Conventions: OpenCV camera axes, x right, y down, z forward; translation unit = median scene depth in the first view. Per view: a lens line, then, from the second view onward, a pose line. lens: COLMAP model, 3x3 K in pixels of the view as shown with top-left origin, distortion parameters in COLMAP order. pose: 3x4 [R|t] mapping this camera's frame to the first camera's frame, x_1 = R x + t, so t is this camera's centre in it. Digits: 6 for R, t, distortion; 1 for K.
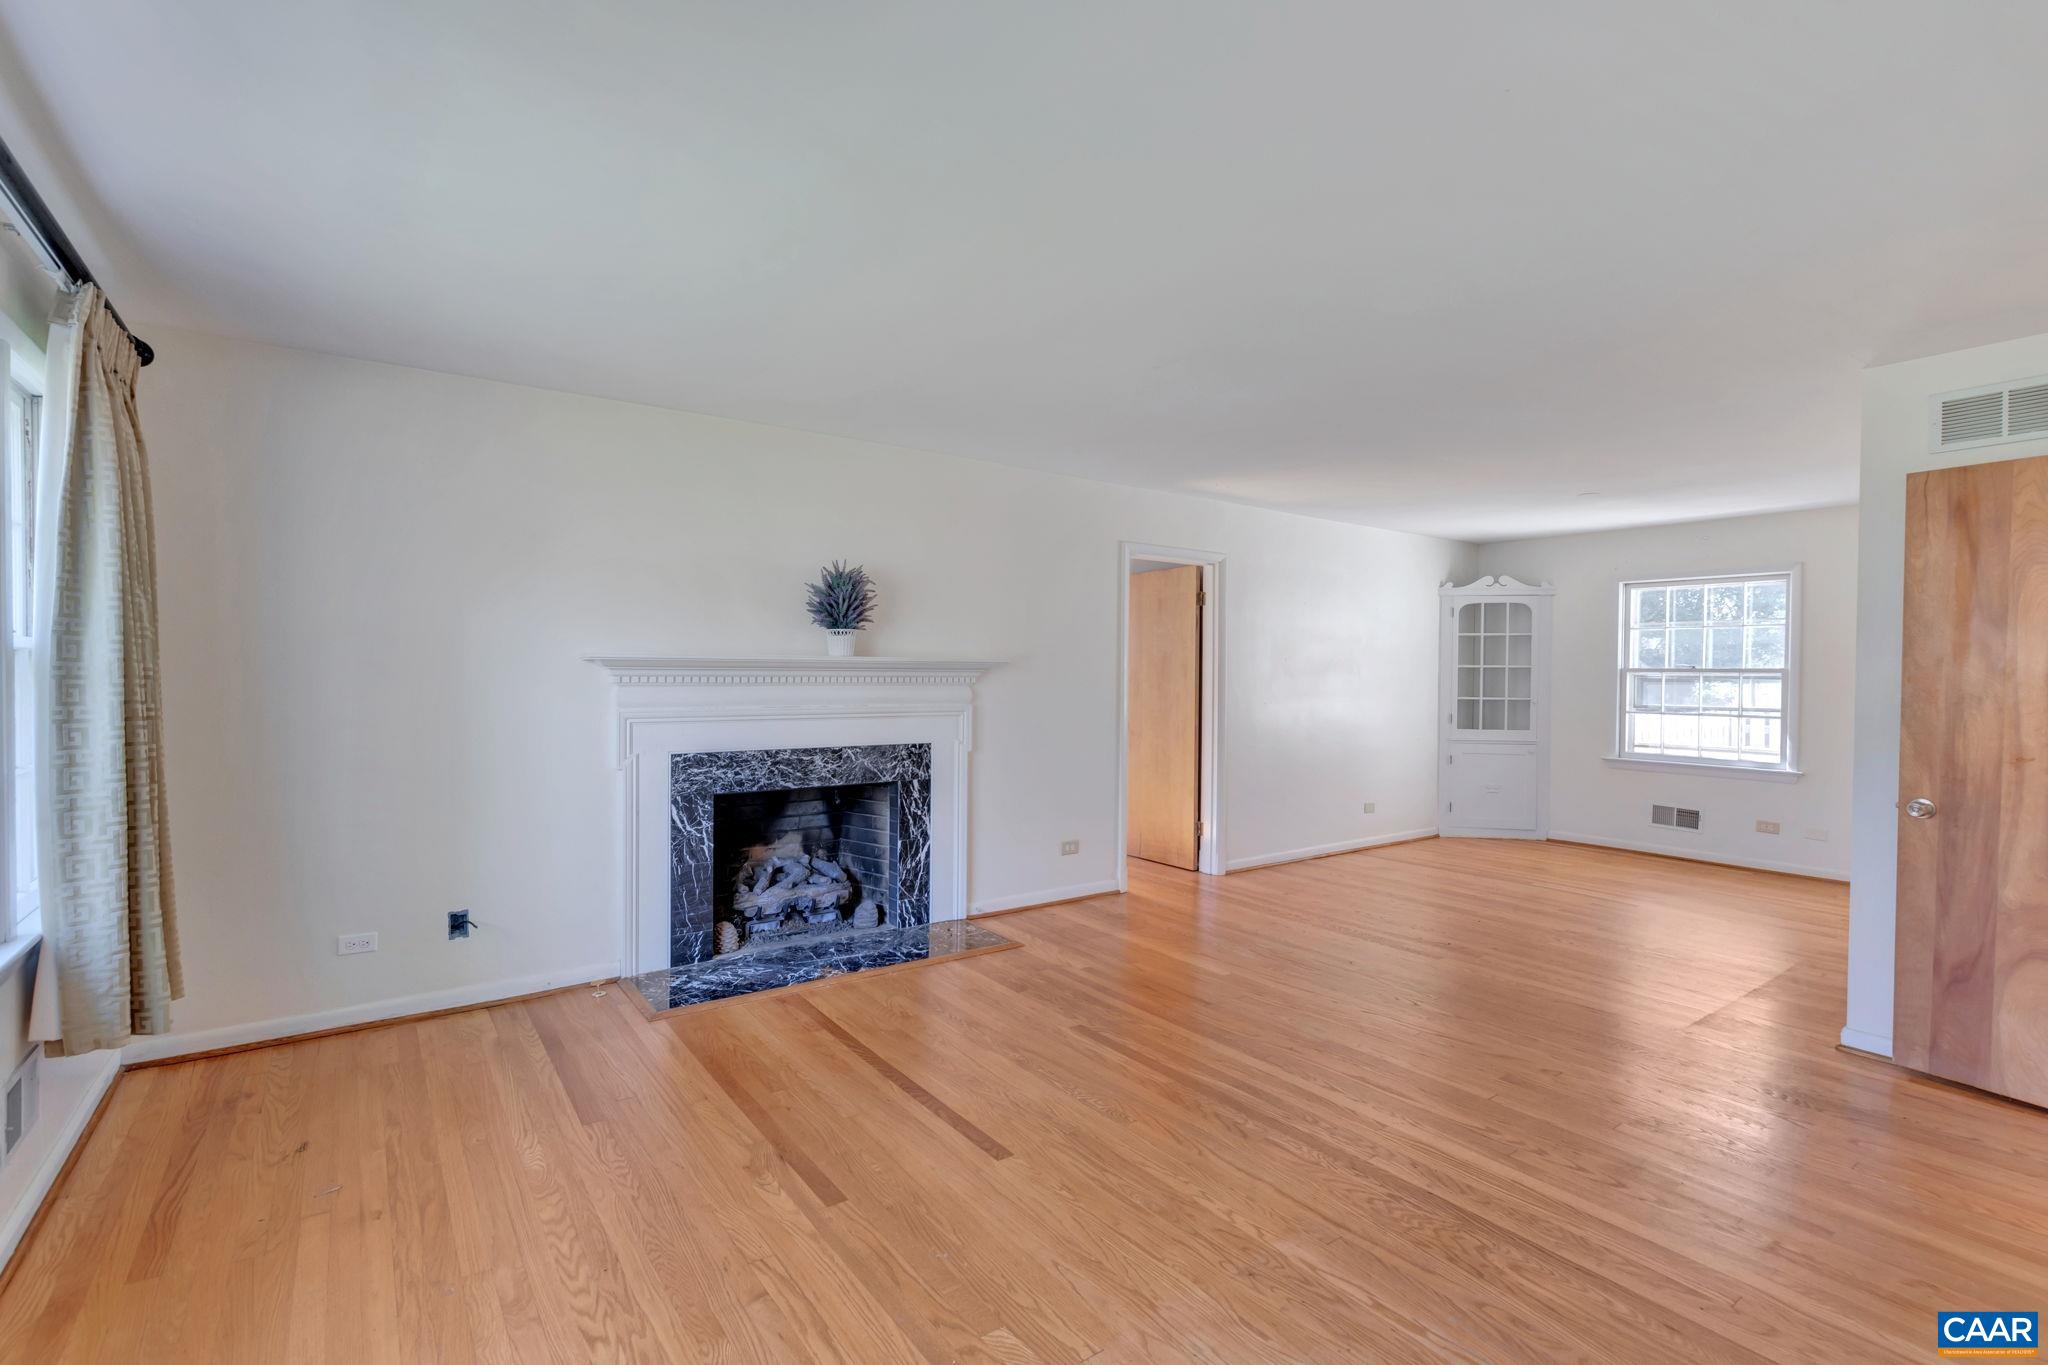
lens RADIAL K [[911.6, 0, 985.4], [0, 911.6, 683.4], [0, 0, 1]] dist [-0.000997, -0.000198]
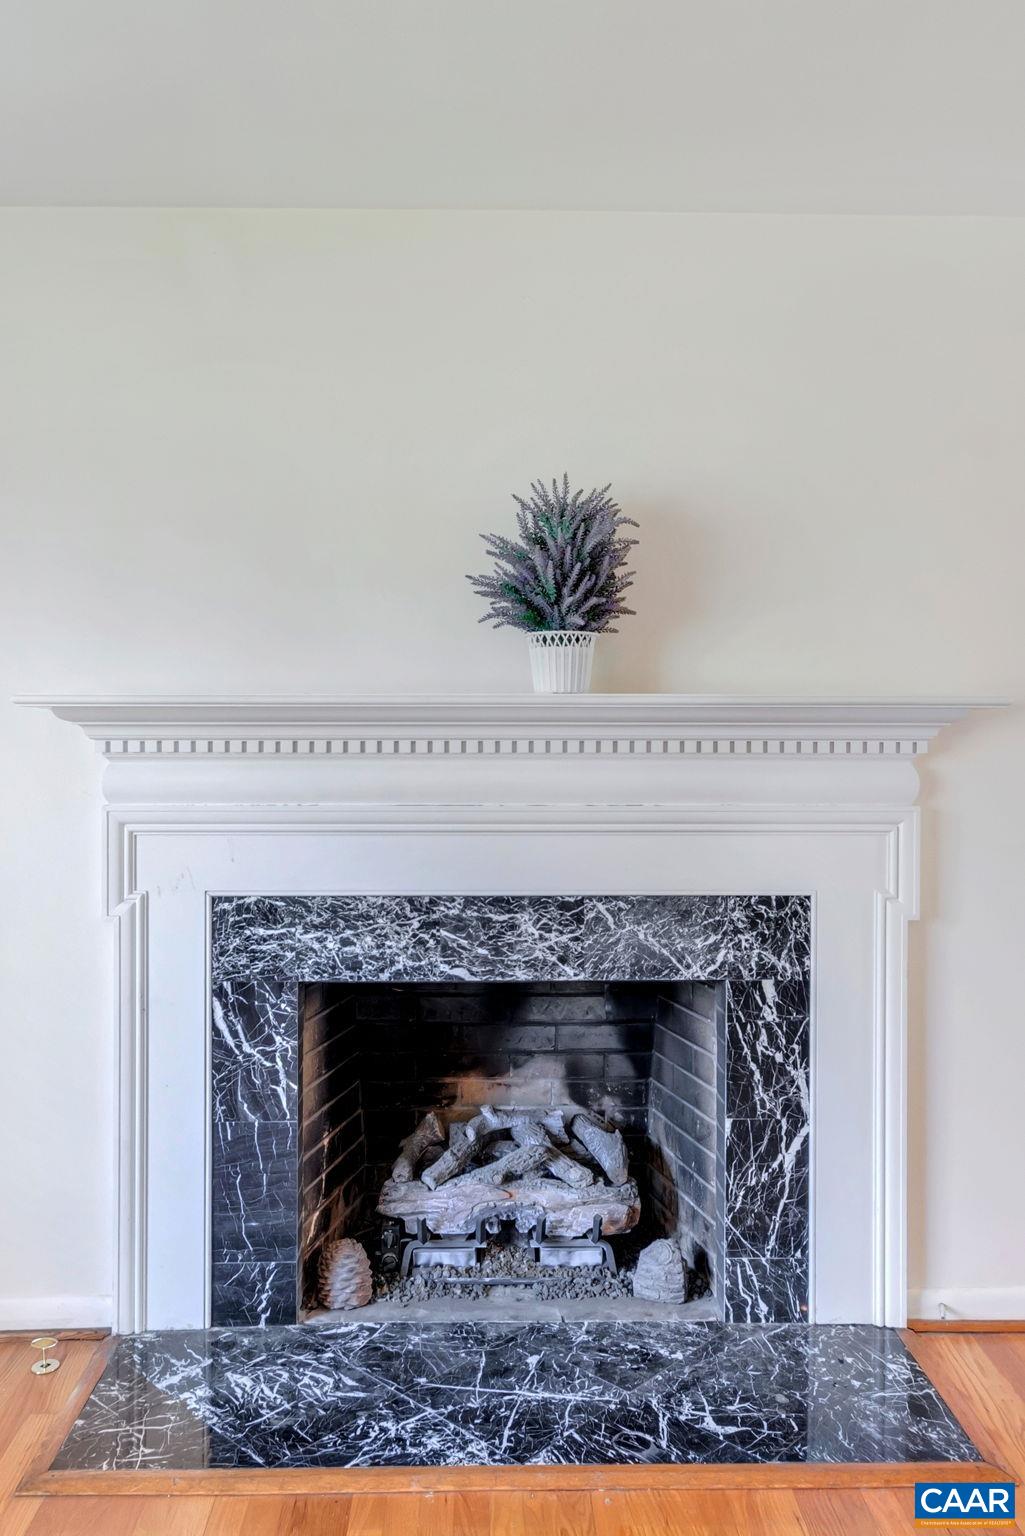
lens RADIAL K [[1157.9, 0, 517.7], [0, 1157.9, 726.5], [0, 0, 1]] dist [-0.002914, -0.003480]
pose [[0.842384, -0.008225, -0.538814, 0.124983], [-0.001977, 0.999830, -0.018353, -0.003328], [0.538874, 0.016526, 0.842224, 0.504250]]
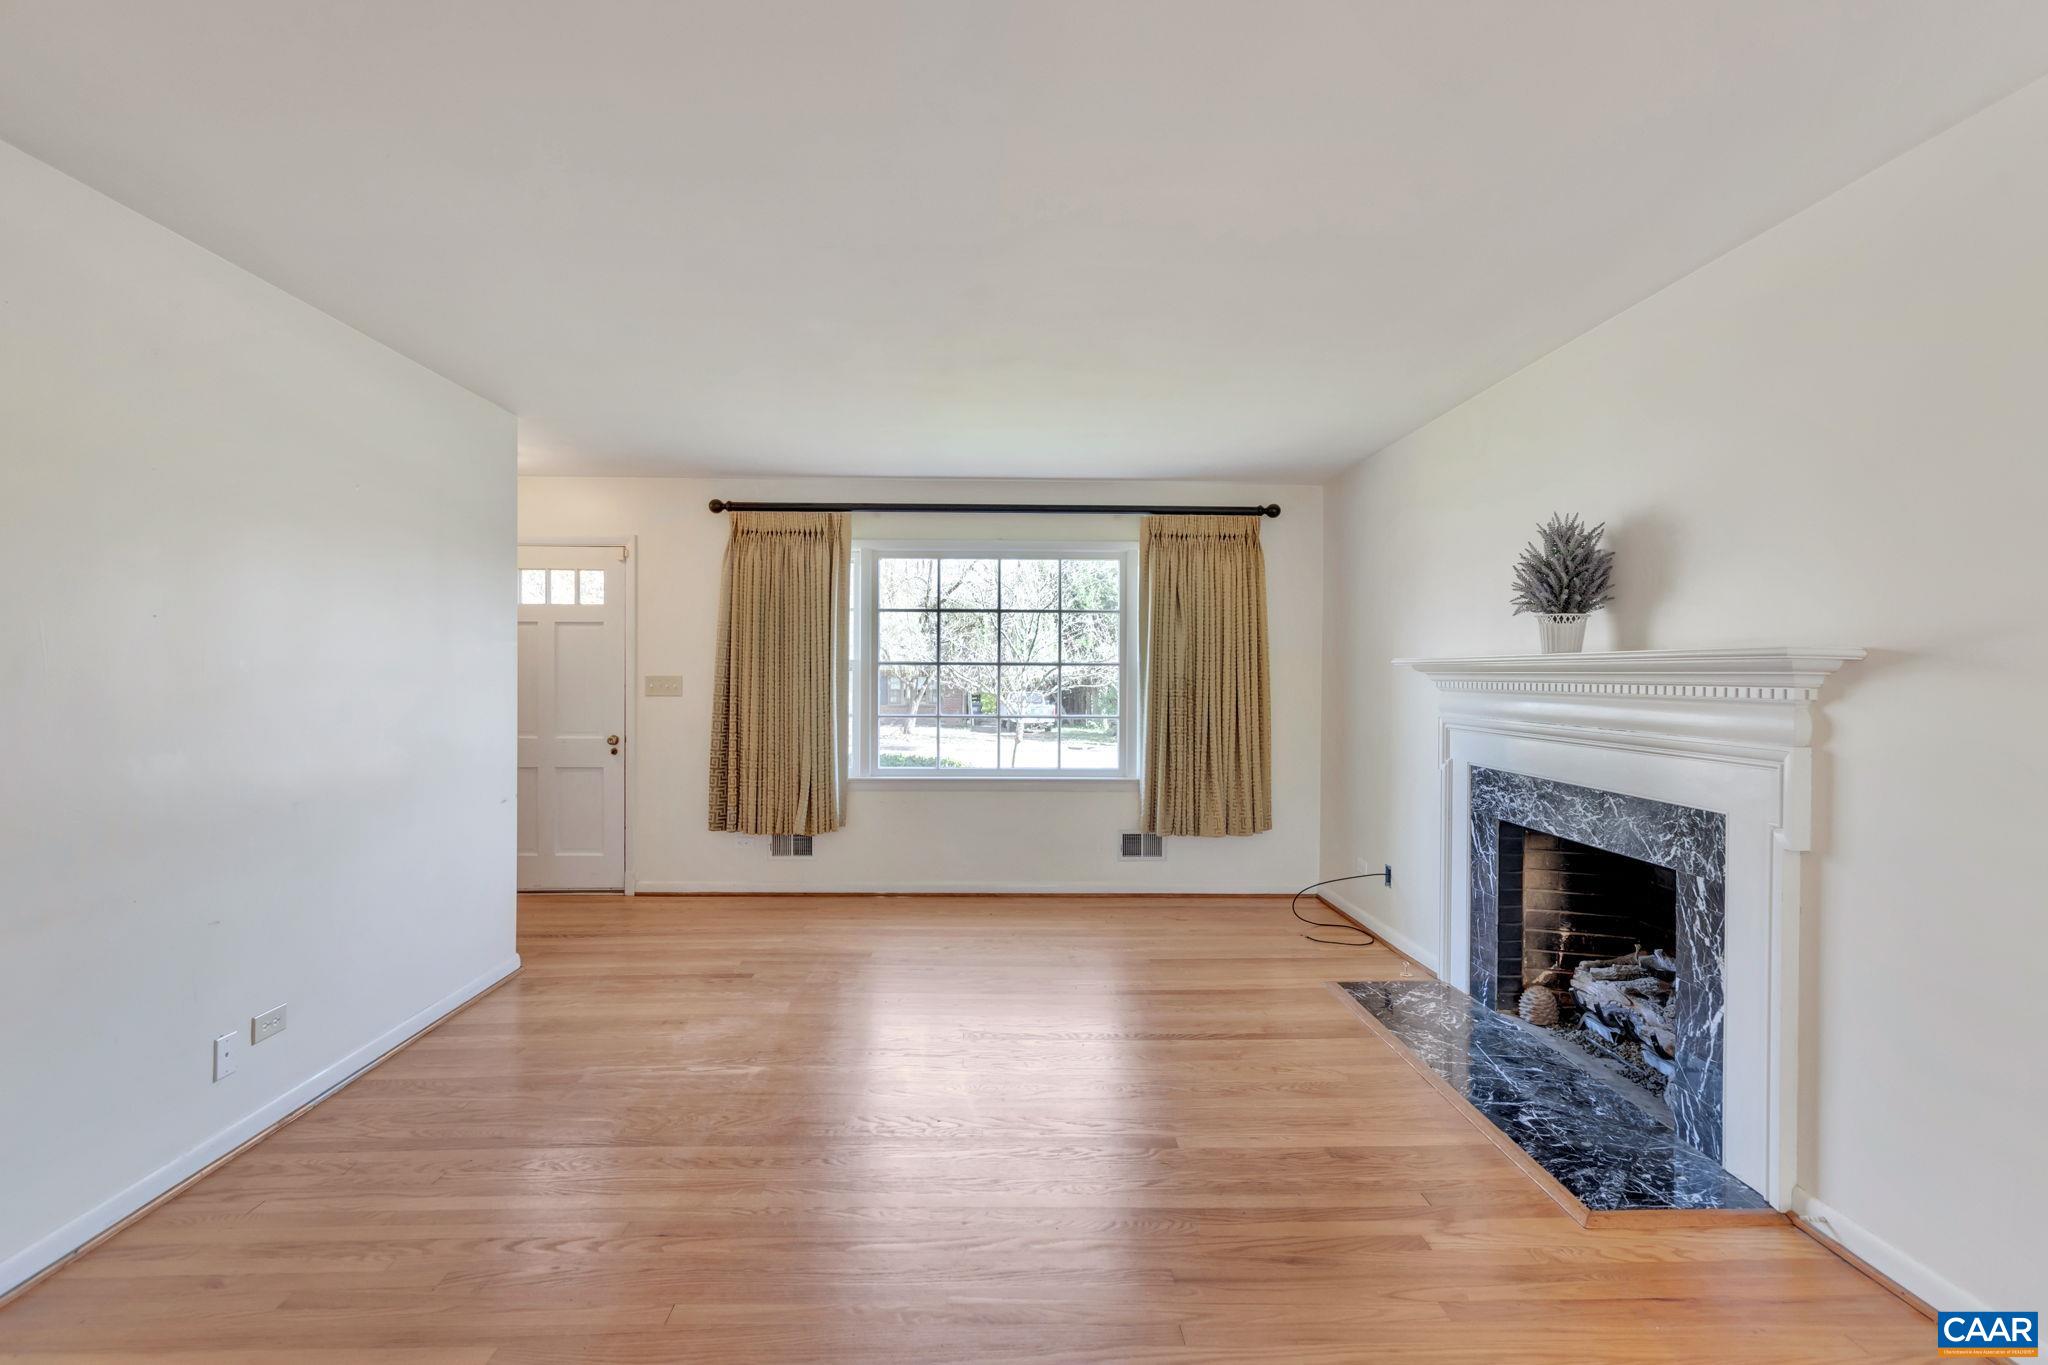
lens RADIAL K [[911.6, 0, 985.4], [0, 911.6, 683.4], [0, 0, 1]] dist [-0.000997, -0.000198]
pose [[-0.556827, 0.000862, -0.830628, 0.636971], [-0.017847, 0.999756, 0.013002, -0.008068], [0.830437, 0.022064, -0.556676, 1.001904]]
